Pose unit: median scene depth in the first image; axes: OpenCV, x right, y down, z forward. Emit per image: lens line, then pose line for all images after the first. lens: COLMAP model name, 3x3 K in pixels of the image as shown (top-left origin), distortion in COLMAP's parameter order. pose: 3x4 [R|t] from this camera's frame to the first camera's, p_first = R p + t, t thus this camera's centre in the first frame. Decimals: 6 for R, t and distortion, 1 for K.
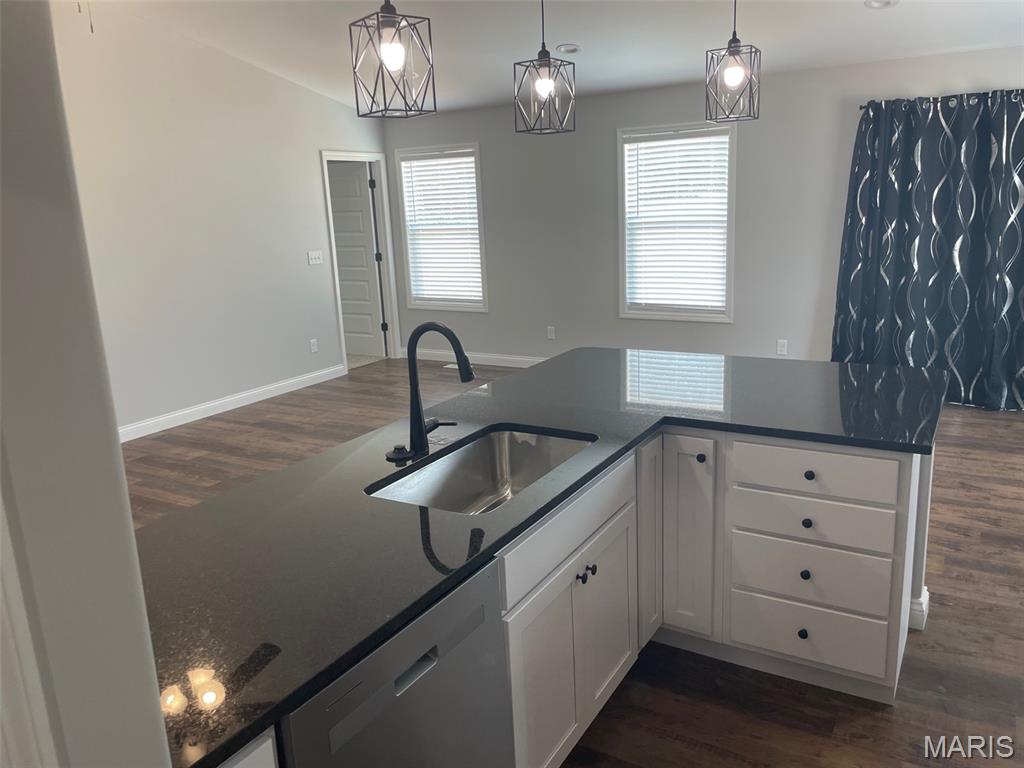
lens RADIAL K [[780.3, 0, 518.0], [0, 780.3, 375.0], [0, 0, 1]] dist [0.056806, -0.057341]
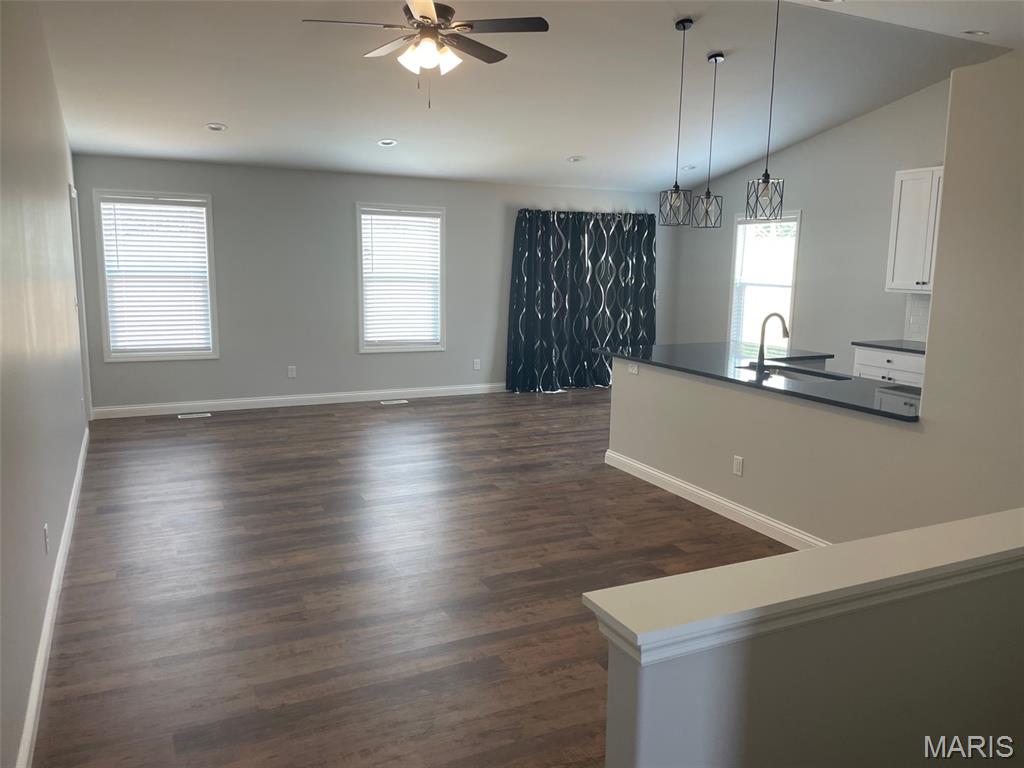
lens RADIAL K [[780.3, 0, 520.9], [0, 780.3, 385.6], [0, 0, 1]] dist [0.056806, -0.057341]
pose [[0.537528, -0.085729, 0.838877, -0.924495], [0.143132, 0.989659, 0.009424, 0.002702], [-0.831010, 0.115004, 0.544239, 0.154130]]
